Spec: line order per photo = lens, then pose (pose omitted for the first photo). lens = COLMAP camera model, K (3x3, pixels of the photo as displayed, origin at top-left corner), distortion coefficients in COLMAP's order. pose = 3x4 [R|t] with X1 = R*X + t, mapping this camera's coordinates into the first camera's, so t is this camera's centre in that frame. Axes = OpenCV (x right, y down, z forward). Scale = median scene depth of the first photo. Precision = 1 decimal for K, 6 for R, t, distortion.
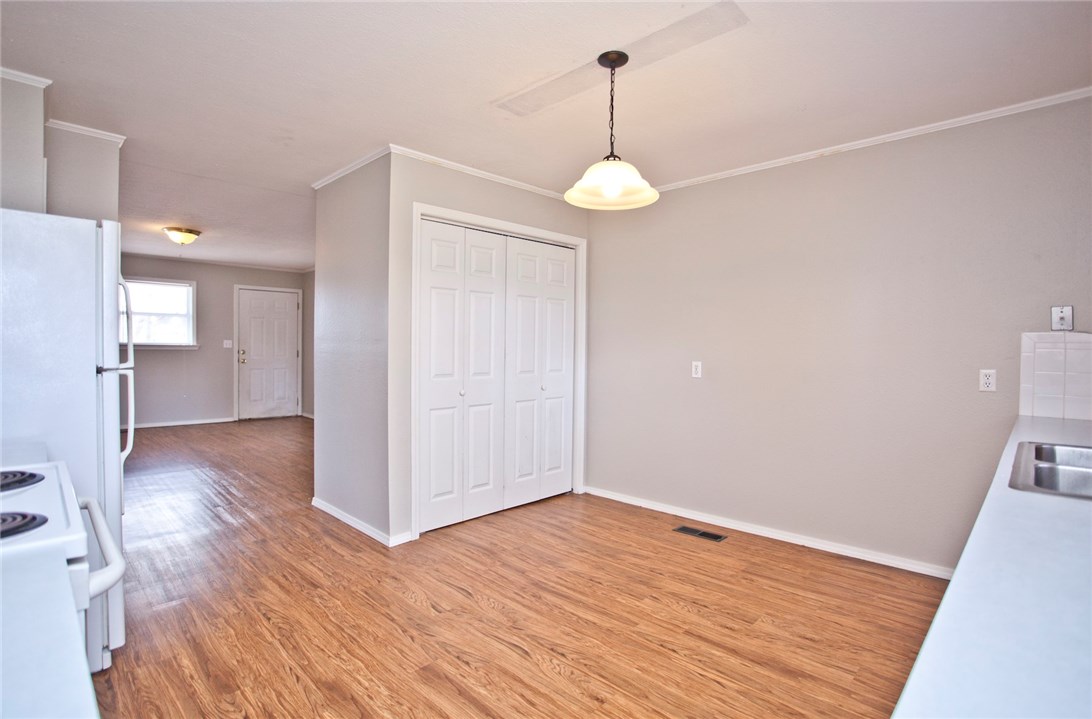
lens RADIAL K [[528.6, 0, 541.2], [0, 528.6, 356.2], [0, 0, 1]] dist [-0.071899, 0.024218]
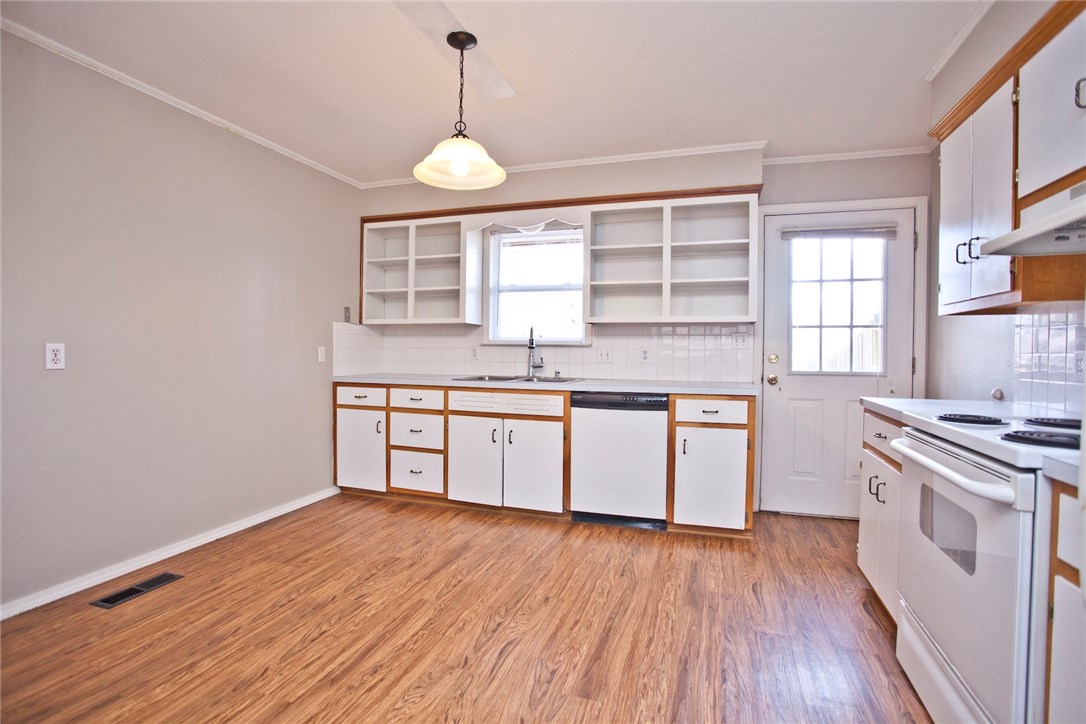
lens RADIAL K [[518.0, 0, 545.9], [0, 518.0, 358.1], [0, 0, 1]] dist [-0.075969, 0.027854]
pose [[-0.442969, -0.021408, 0.896281, -0.697696], [0.005489, 0.999631, 0.026589, 0.021978], [-0.896520, 0.016698, -0.442688, 1.066810]]
